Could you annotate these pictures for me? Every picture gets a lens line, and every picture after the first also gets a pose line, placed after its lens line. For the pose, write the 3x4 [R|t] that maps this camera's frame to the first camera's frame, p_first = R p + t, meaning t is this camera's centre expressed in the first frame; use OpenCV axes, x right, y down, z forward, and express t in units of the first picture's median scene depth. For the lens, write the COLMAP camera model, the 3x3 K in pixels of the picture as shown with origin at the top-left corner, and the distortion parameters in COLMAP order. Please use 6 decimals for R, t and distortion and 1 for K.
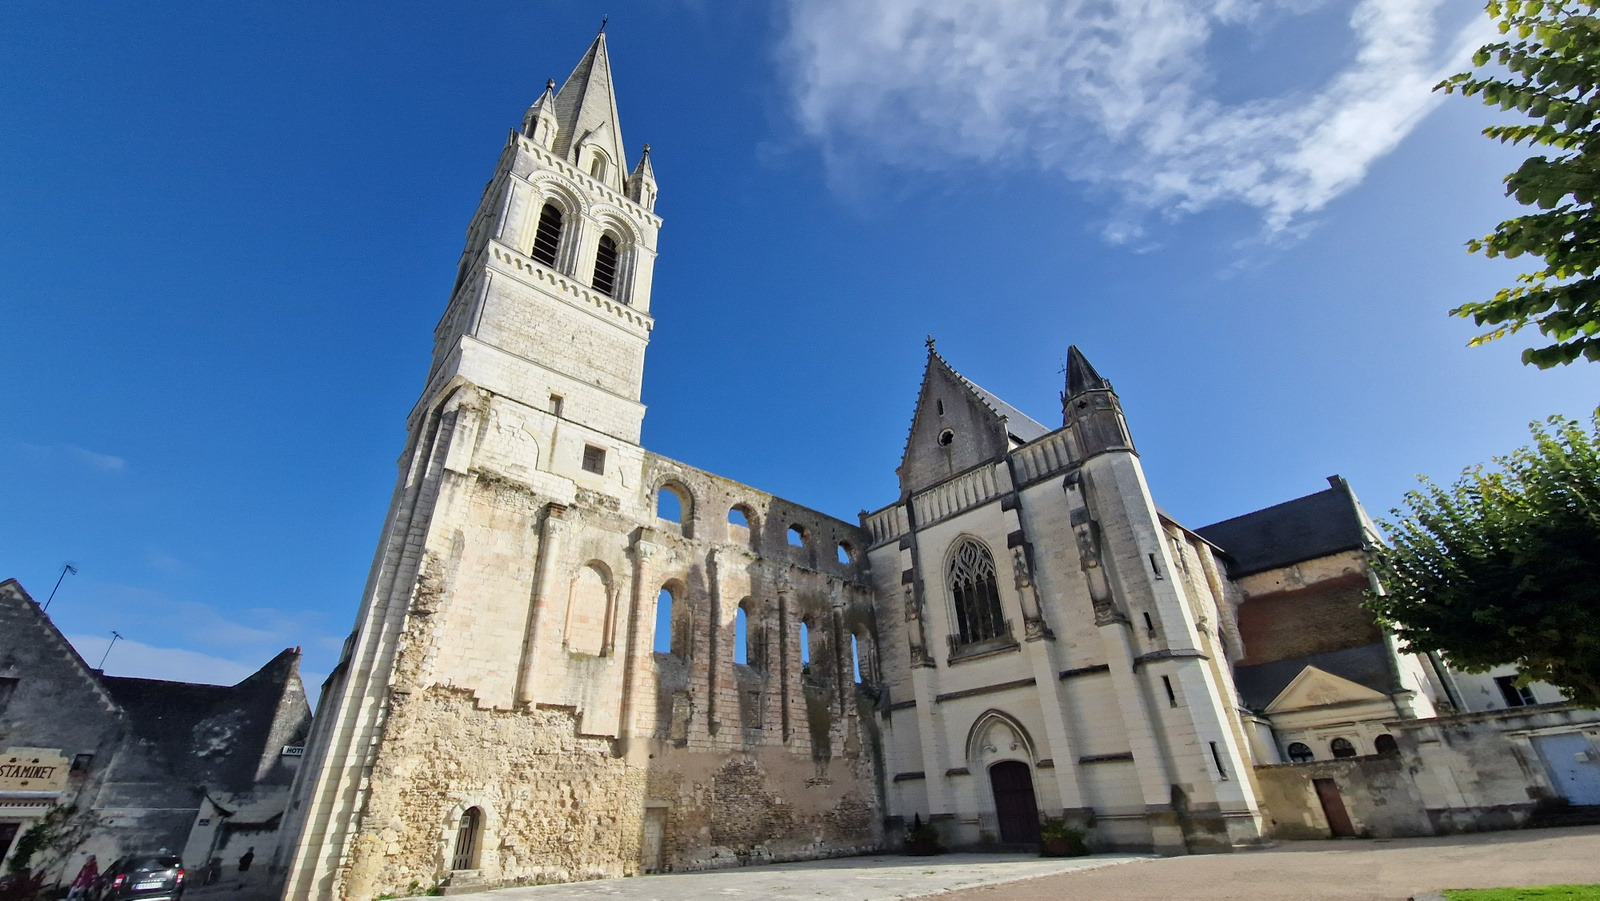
lens RADIAL K [[665.7, 0, 800.0], [0, 665.7, 450.5], [0, 0, 1]] dist [-0.001577, 0.000225]
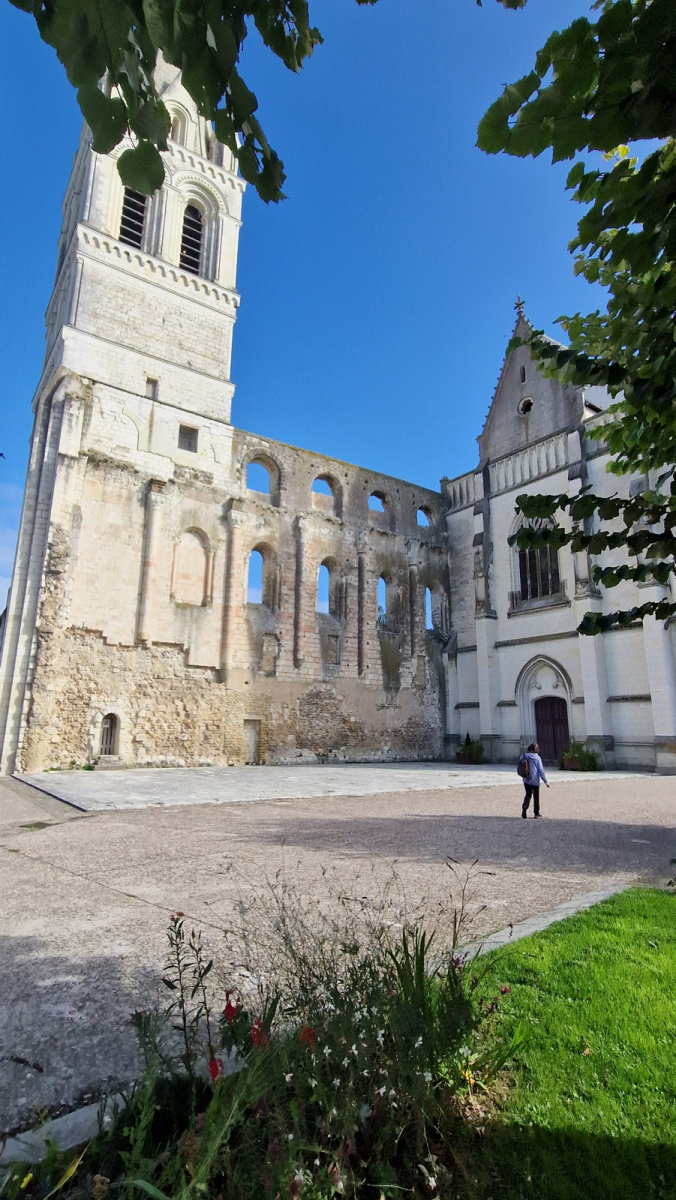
lens RADIAL K [[629.2, 0, 336.6], [0, 629.2, 583.5], [0, 0, 1]] dist [-0.000807, 0.000884]
pose [[0.991488, 0.015857, -0.129232, 0.084668], [0.019921, 0.962393, 0.270929, -0.034969], [0.128668, -0.271197, 0.953885, -0.054172]]
